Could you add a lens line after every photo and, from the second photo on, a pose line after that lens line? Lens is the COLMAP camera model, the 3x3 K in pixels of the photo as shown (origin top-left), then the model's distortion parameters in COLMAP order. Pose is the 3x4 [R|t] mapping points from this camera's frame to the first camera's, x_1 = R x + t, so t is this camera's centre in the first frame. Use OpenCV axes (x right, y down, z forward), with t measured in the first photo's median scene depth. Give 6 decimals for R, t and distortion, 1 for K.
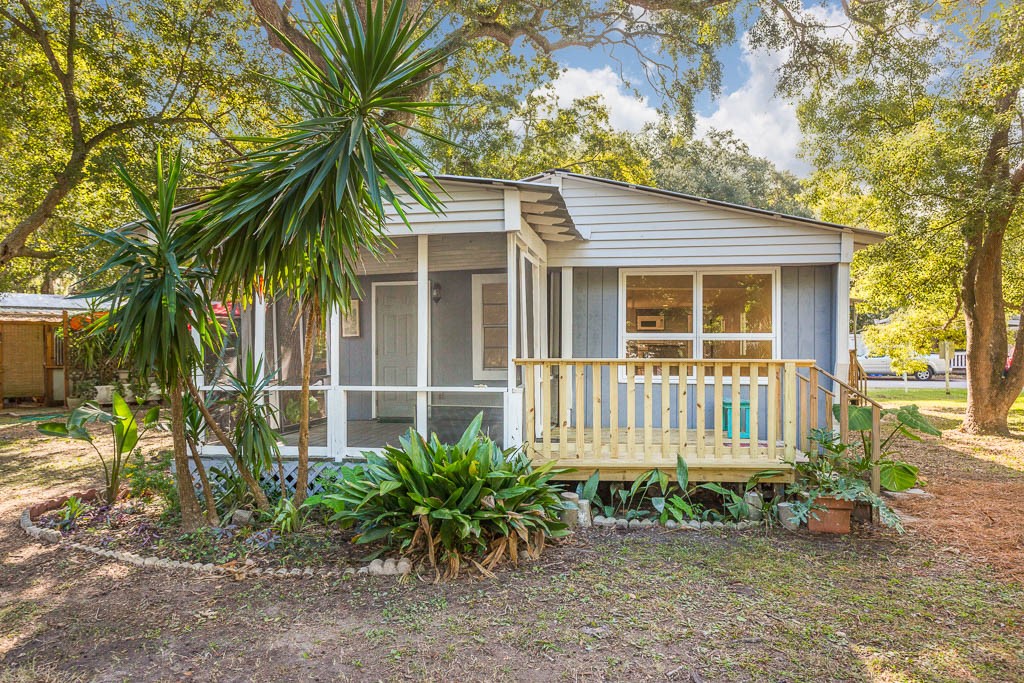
lens RADIAL K [[713.2, 0, 511.6], [0, 713.2, 343.4], [0, 0, 1]] dist [0.010277, 0.000985]
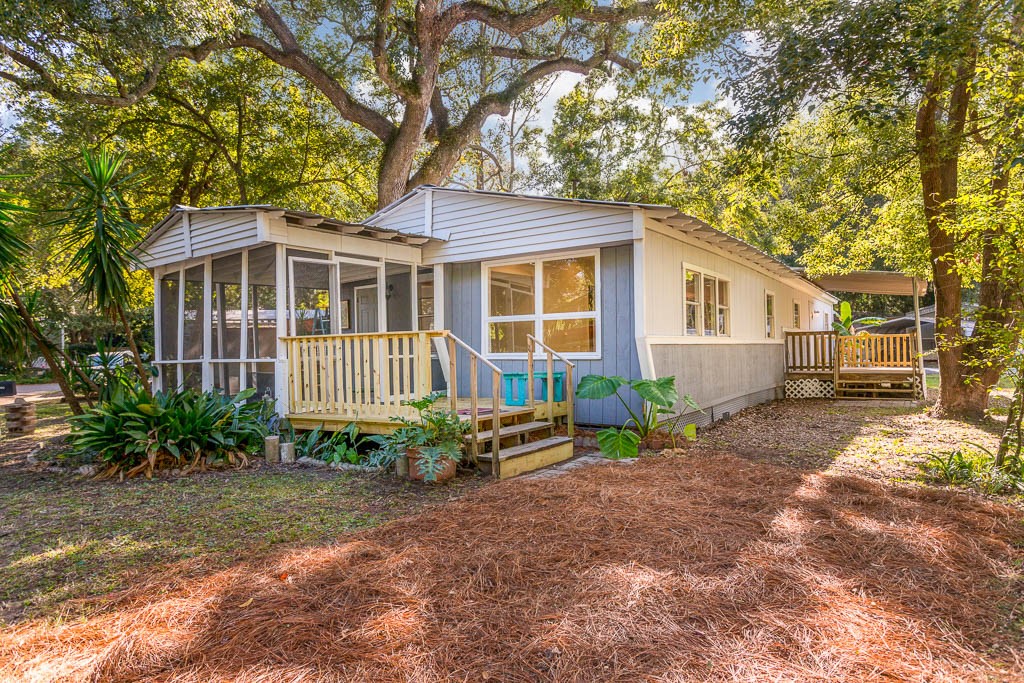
lens RADIAL K [[608.9, 0, 510.5], [0, 608.9, 342.7], [0, 0, 1]] dist [-0.004486, -0.000139]
pose [[0.888023, -0.020861, -0.459325, 0.659105], [0.021901, 0.999755, -0.003064, 0.032411], [0.459276, -0.007339, 0.888263, 0.133808]]
